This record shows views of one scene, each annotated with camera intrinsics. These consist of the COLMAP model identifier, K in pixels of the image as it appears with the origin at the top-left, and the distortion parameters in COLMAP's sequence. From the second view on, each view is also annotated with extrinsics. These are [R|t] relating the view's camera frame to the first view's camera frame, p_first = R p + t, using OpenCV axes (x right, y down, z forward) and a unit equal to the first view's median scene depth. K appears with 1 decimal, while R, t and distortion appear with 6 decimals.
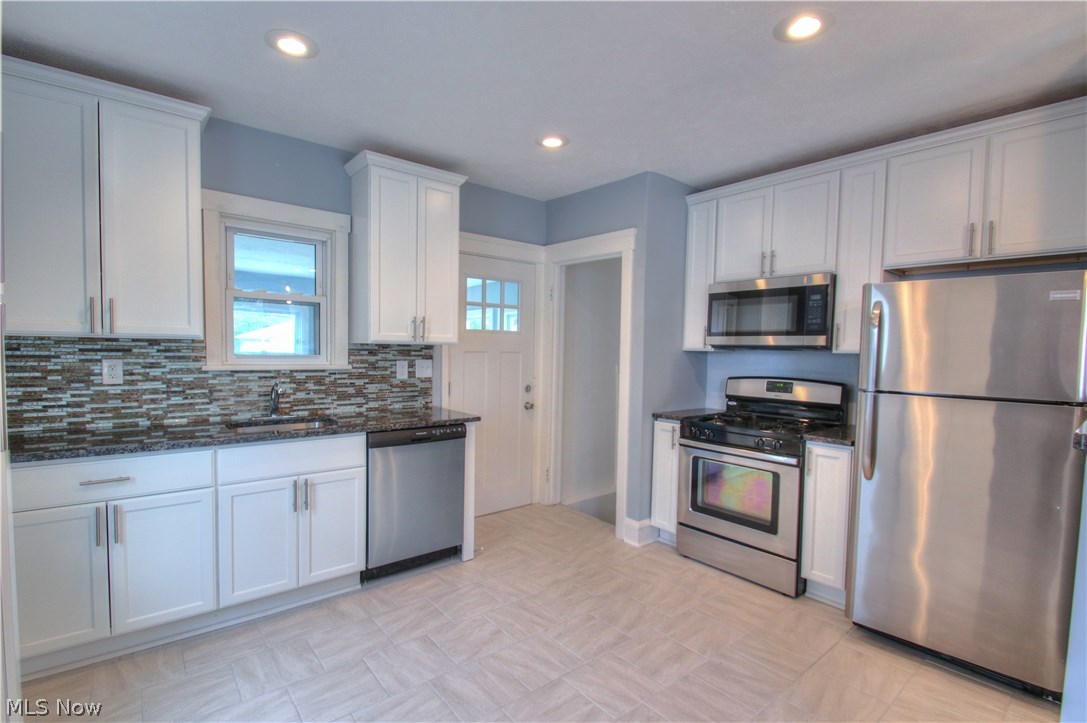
lens RADIAL K [[500.5, 0, 536.5], [0, 500.5, 372.1], [0, 0, 1]] dist [-0.002816, -0.004492]
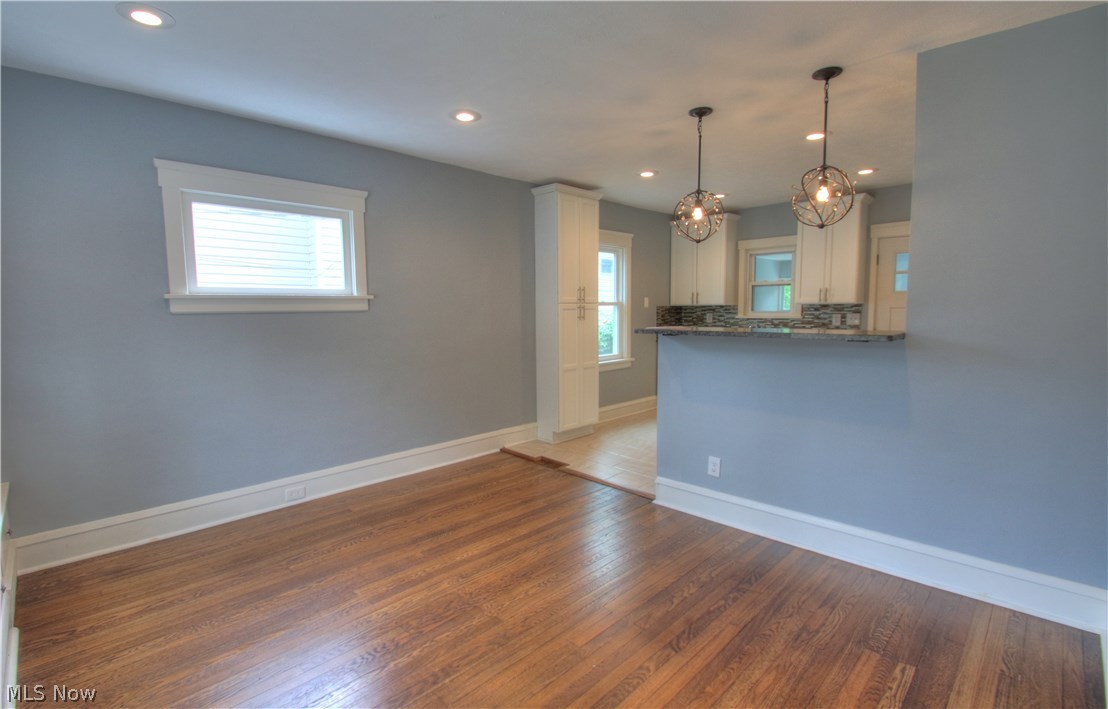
lens RADIAL K [[511.7, 0, 542.4], [0, 511.7, 355.1], [0, 0, 1]] dist [0.001850, -0.008738]
pose [[0.095977, 0.073204, -0.992688, 1.465978], [-0.032850, 0.996982, 0.070344, 0.027604], [0.994841, 0.025858, 0.098092, -0.131114]]
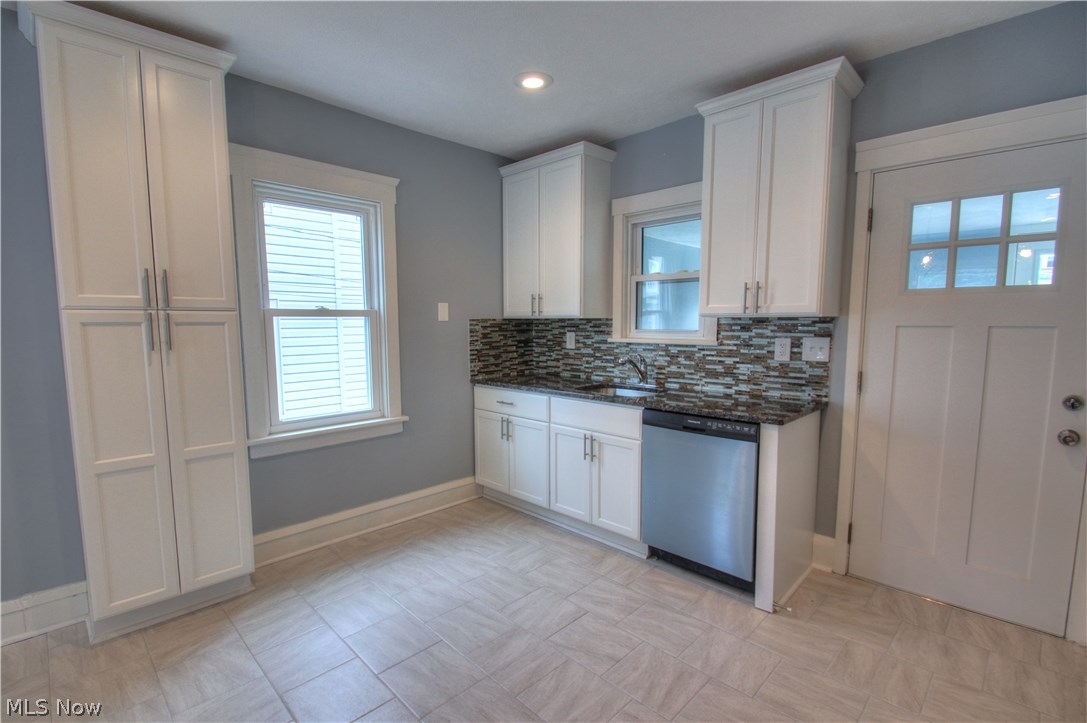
lens RADIAL K [[500.5, 0, 534.2], [0, 500.5, 374.6], [0, 0, 1]] dist [-0.002816, -0.004492]
pose [[0.098566, 0.087763, -0.991253, 0.543170], [-0.041192, 0.995610, 0.084053, -0.017216], [0.994278, 0.032547, 0.101749, 0.592021]]
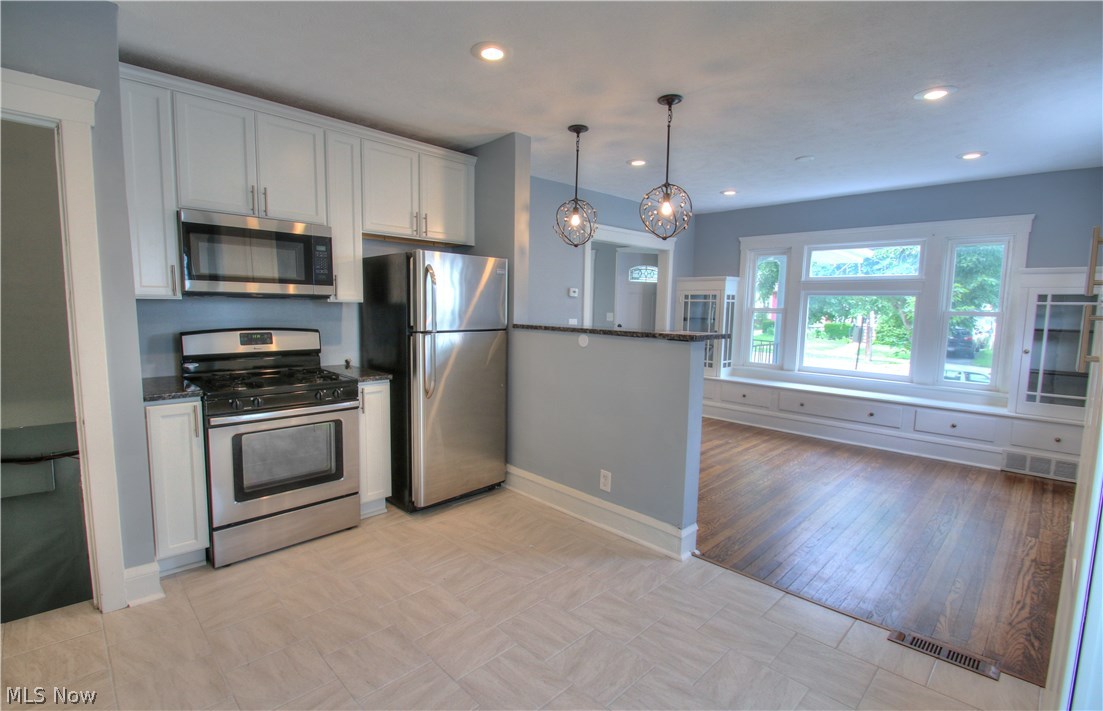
lens RADIAL K [[509.4, 0, 540.6], [0, 509.4, 356.3], [0, 0, 1]] dist [0.001850, -0.008738]
pose [[-0.087569, -0.121213, 0.988756, -0.525959], [0.026047, 0.991951, 0.123911, -0.043707], [-0.995818, 0.036605, -0.083707, 0.608541]]
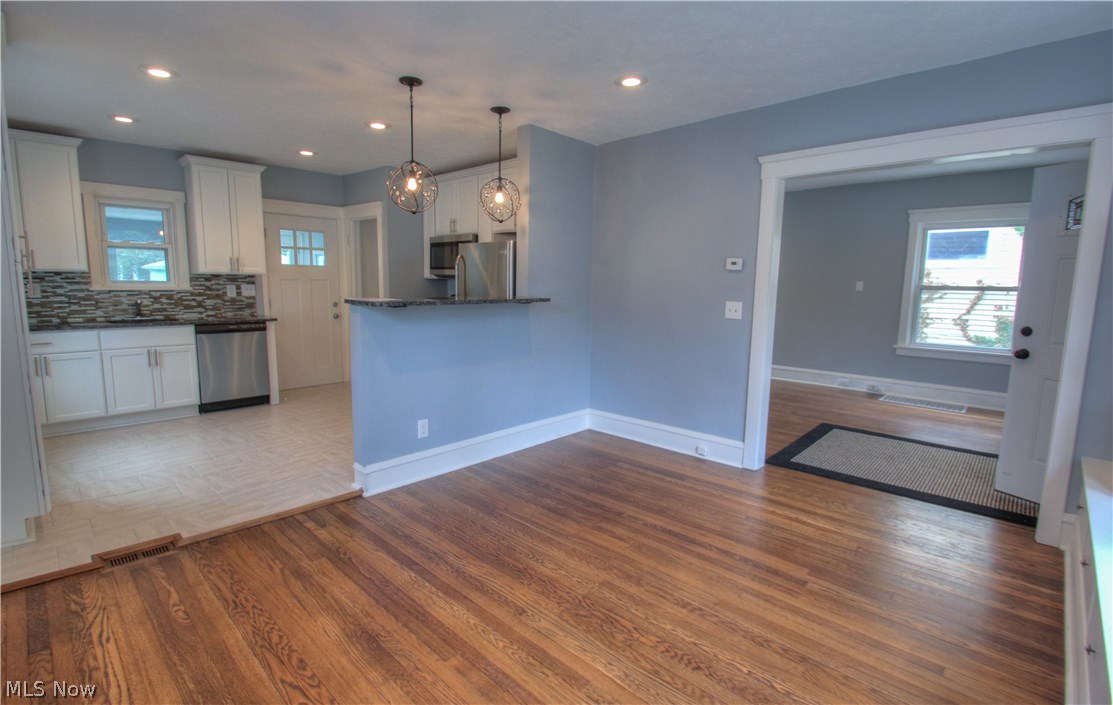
lens RADIAL K [[516.1, 0, 560.1], [0, 516.1, 349.9], [0, 0, 1]] dist [-0.004947, -0.008783]
pose [[0.991415, -0.018112, 0.129489, 0.603681], [0.006662, 0.996070, 0.088314, 0.049736], [-0.130579, -0.086693, 0.987640, -0.825433]]
